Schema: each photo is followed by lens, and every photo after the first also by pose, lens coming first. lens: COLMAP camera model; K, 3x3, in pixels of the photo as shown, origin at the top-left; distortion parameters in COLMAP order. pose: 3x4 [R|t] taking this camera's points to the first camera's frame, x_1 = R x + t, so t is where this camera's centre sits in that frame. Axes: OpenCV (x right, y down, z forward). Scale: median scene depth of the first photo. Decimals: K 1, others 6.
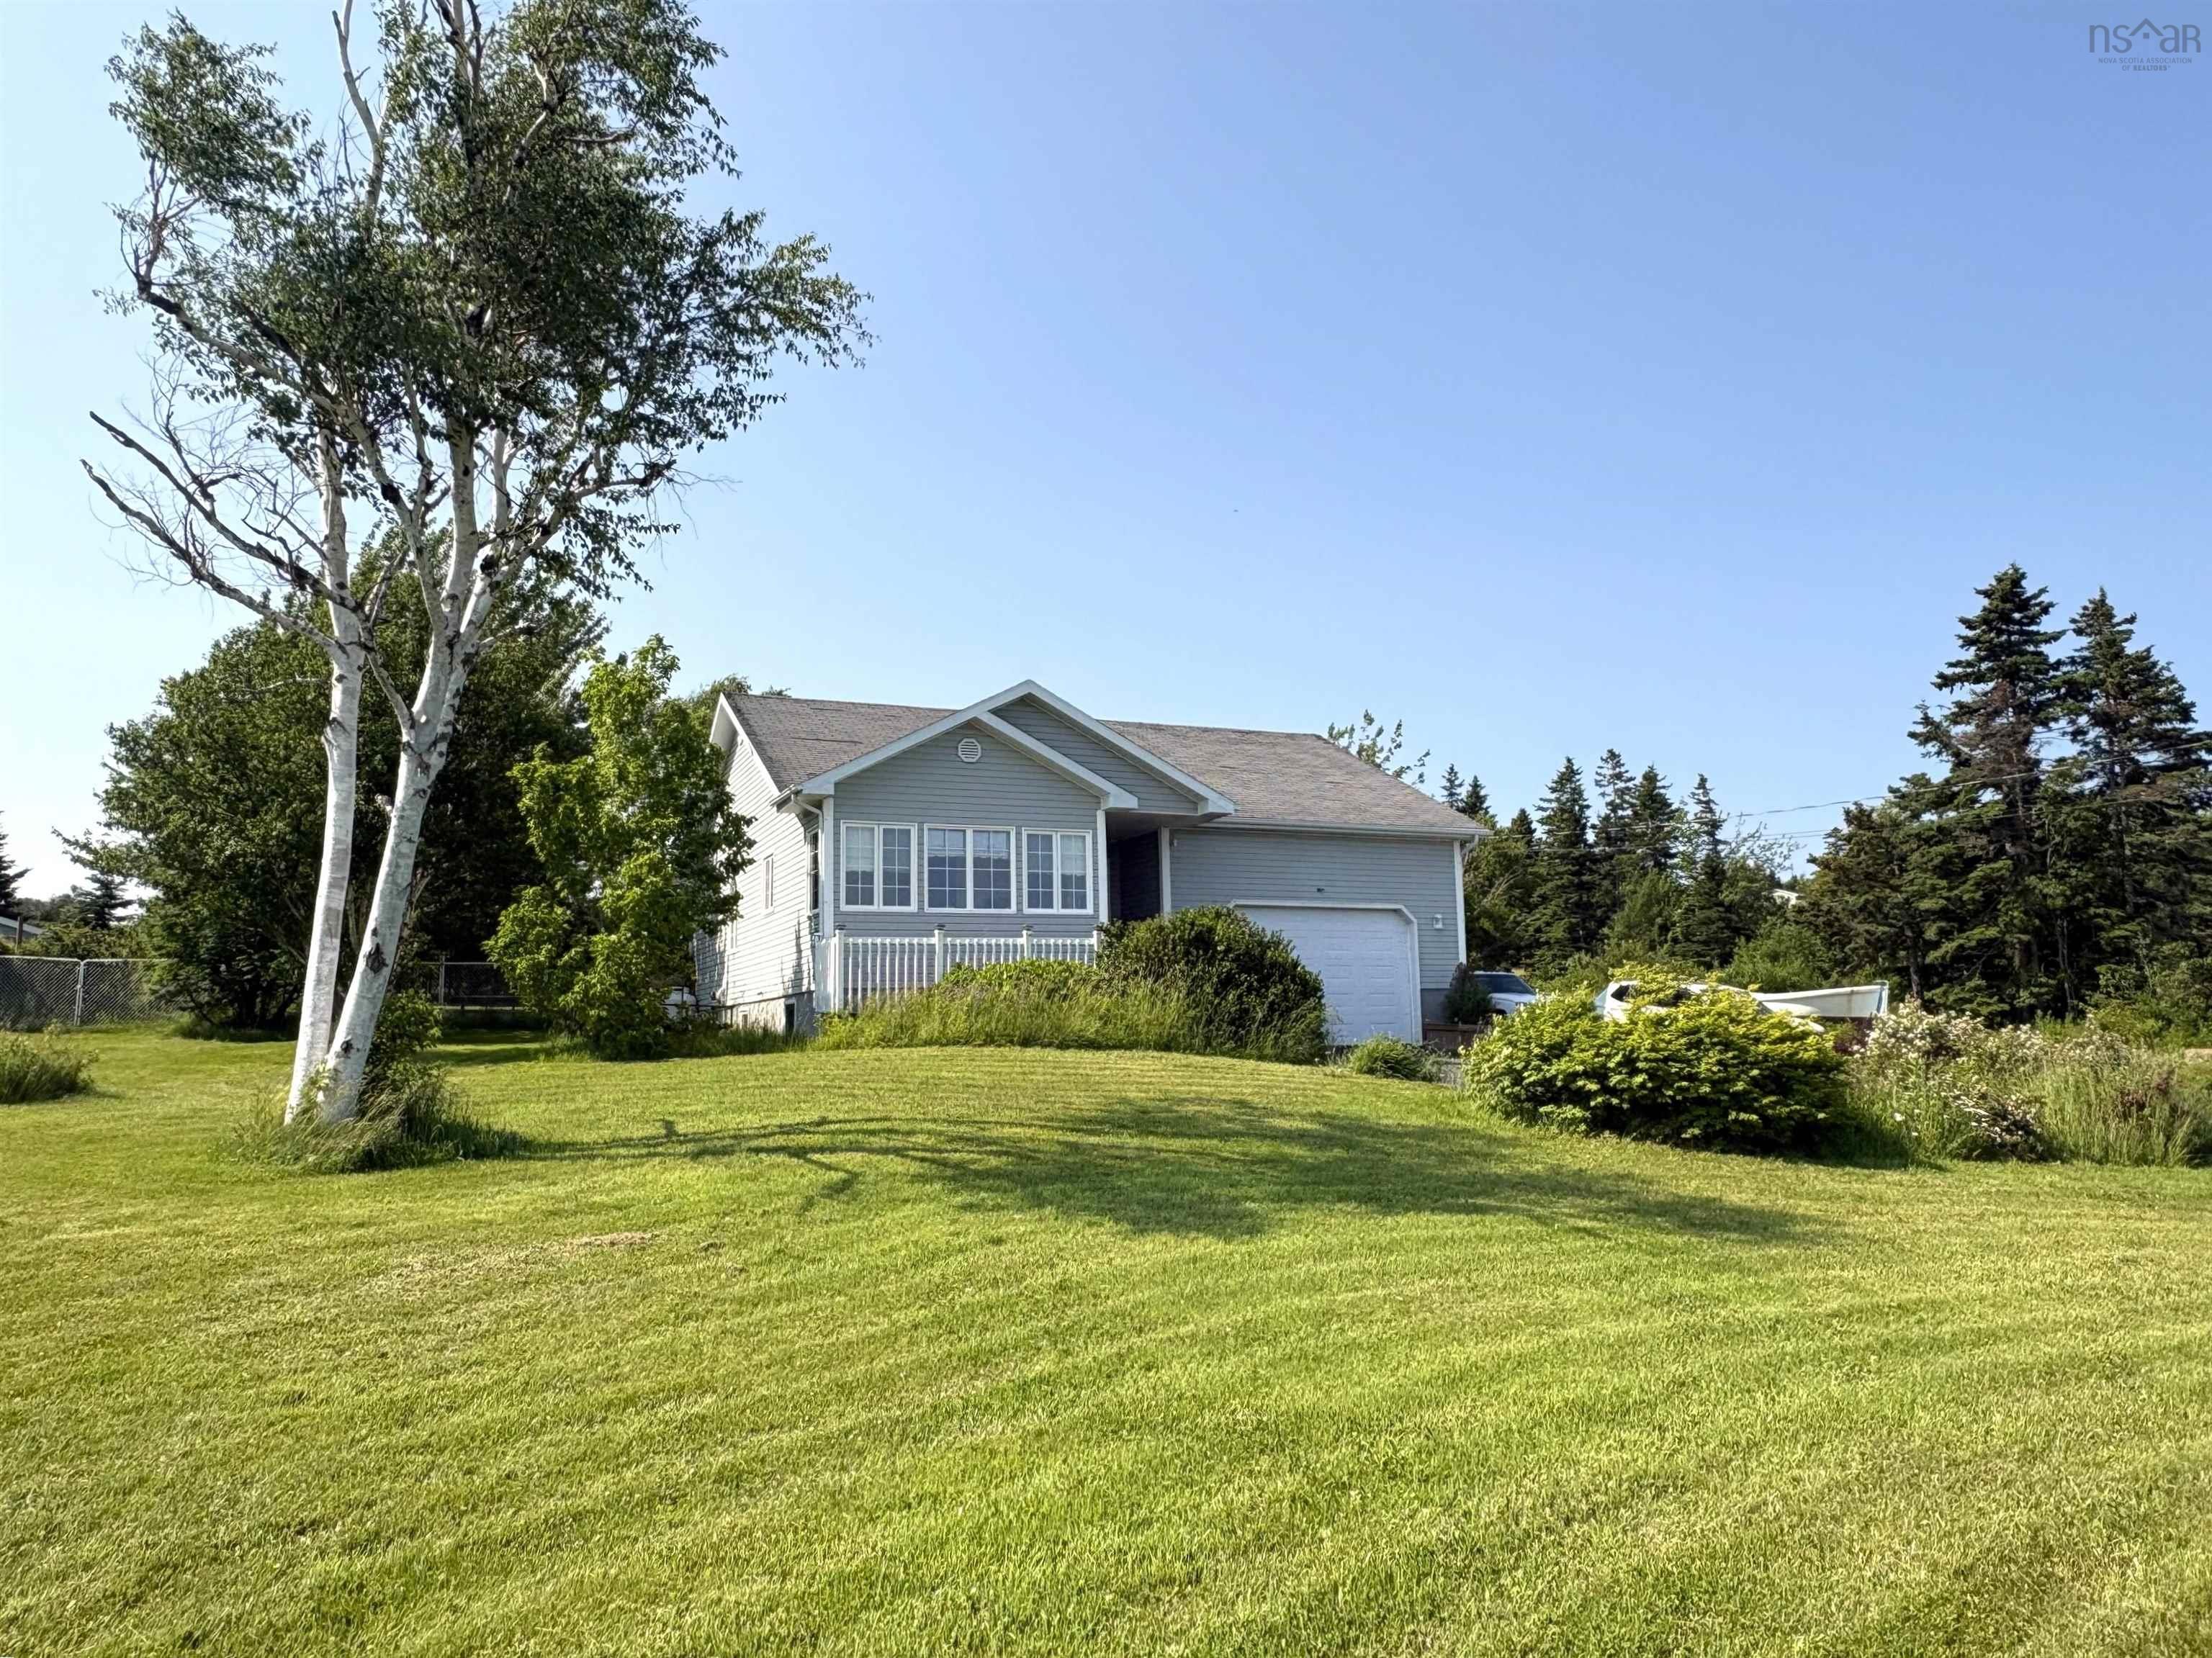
lens RADIAL K [[1482.4, 0, 1113.0], [0, 1482.4, 819.0], [0, 0, 1]] dist [0.009352, -0.000155]
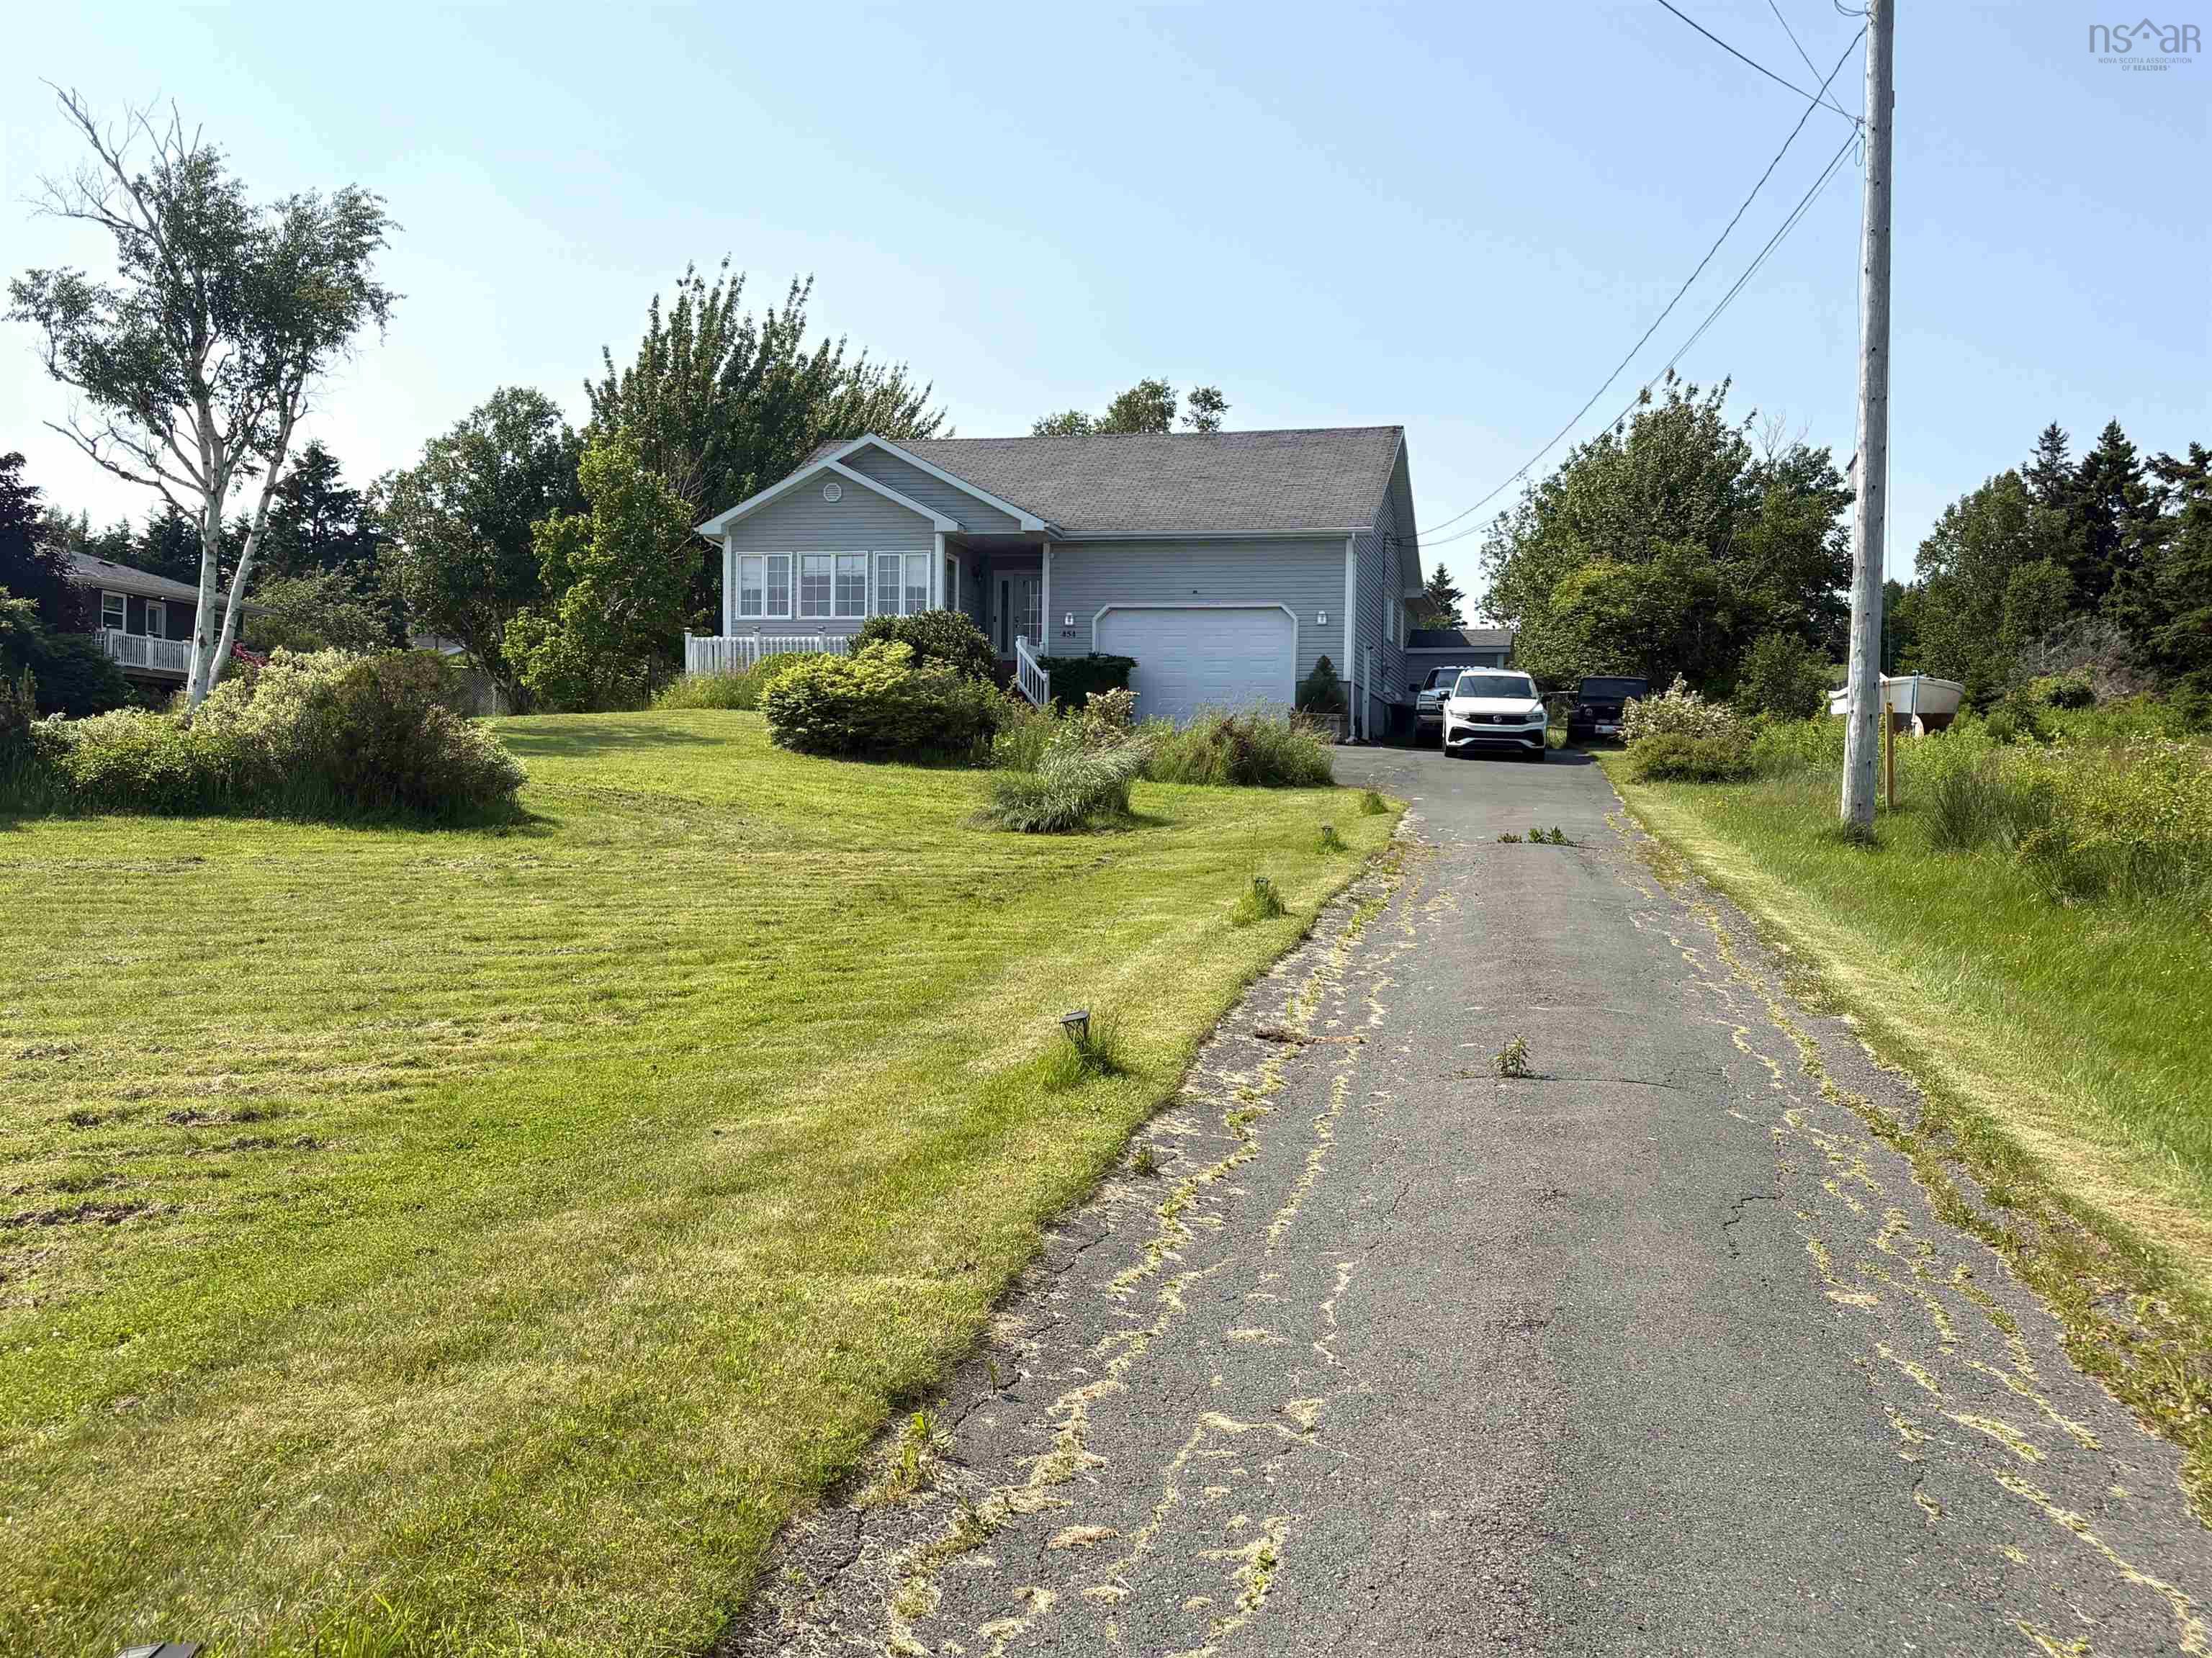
lens RADIAL K [[2302.5, 0, 1108.0], [0, 2302.5, 832.5], [0, 0, 1]] dist [0.152952, 0.000000]
pose [[0.819653, 0.032004, -0.571965, 1.294783], [0.055559, 0.989290, 0.134974, -0.012179], [0.570159, -0.142410, 0.809097, -0.546327]]
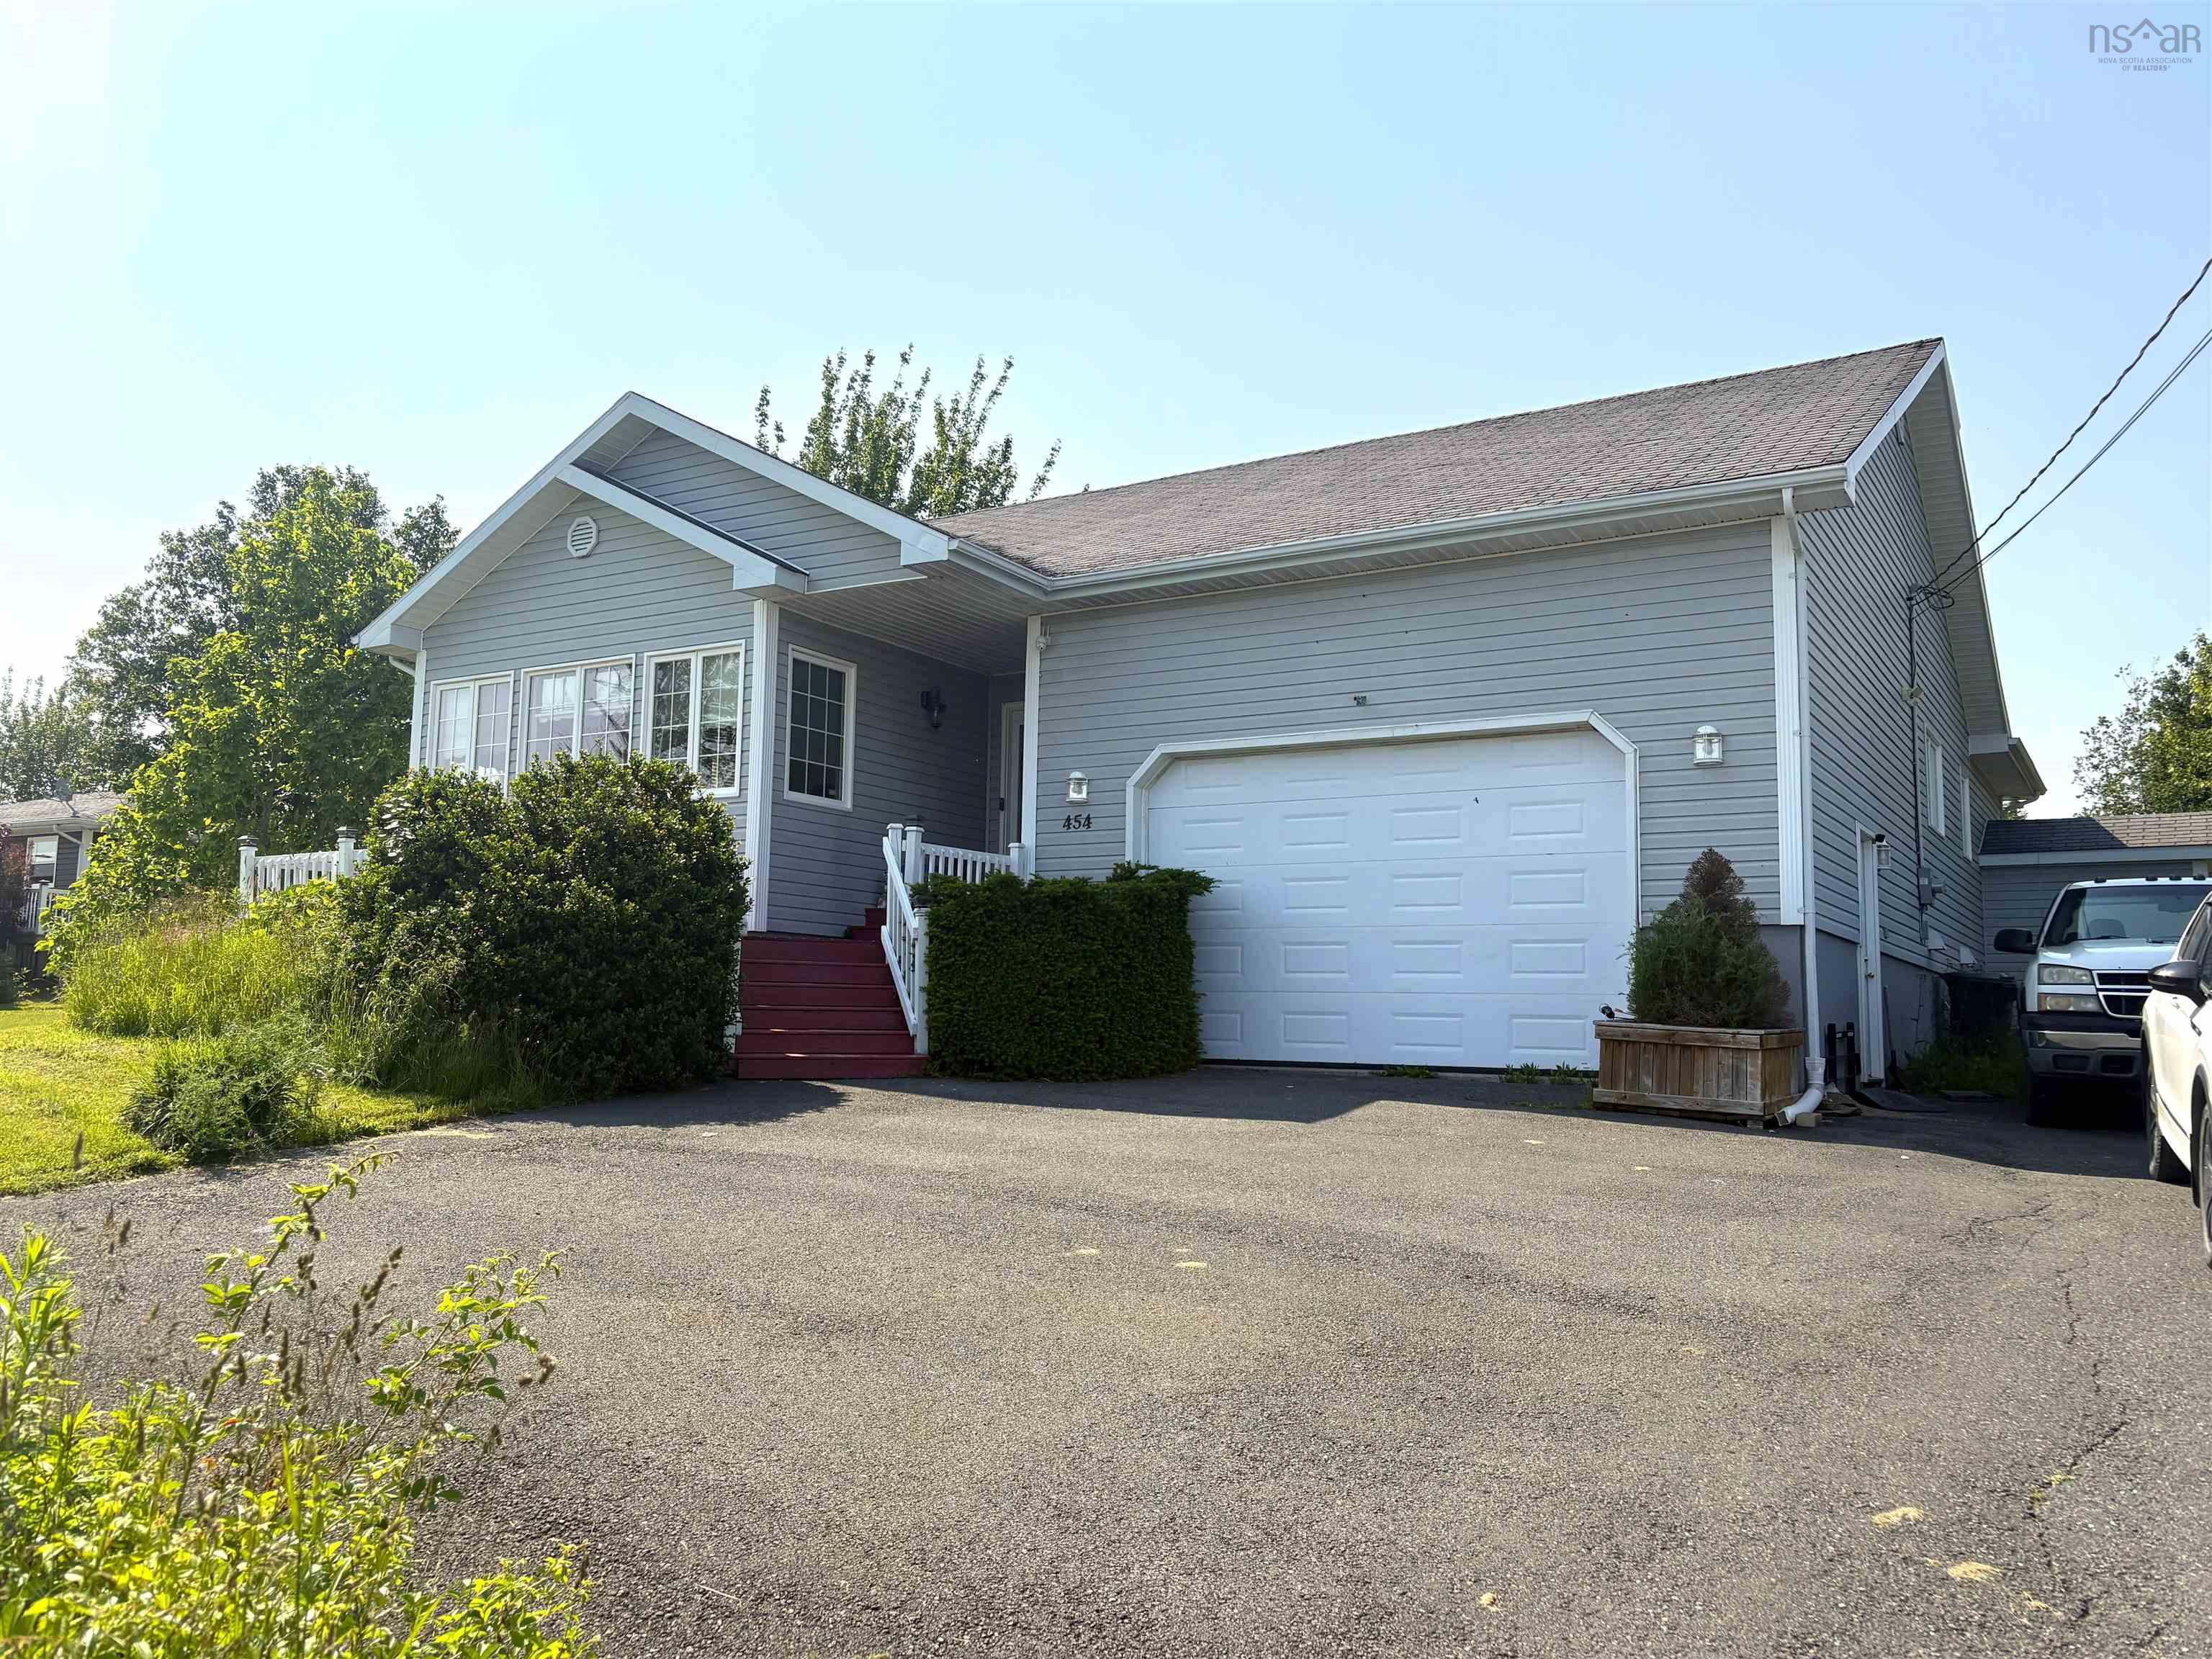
lens RADIAL K [[1709.4, 0, 1122.9], [0, 1709.4, 837.4], [0, 0, 1]] dist [0.041281, -0.000321]
pose [[0.585704, -0.059153, -0.808364, 0.597165], [0.093693, 0.995589, -0.004967, 0.100217], [0.805091, -0.072828, 0.588663, 0.782618]]
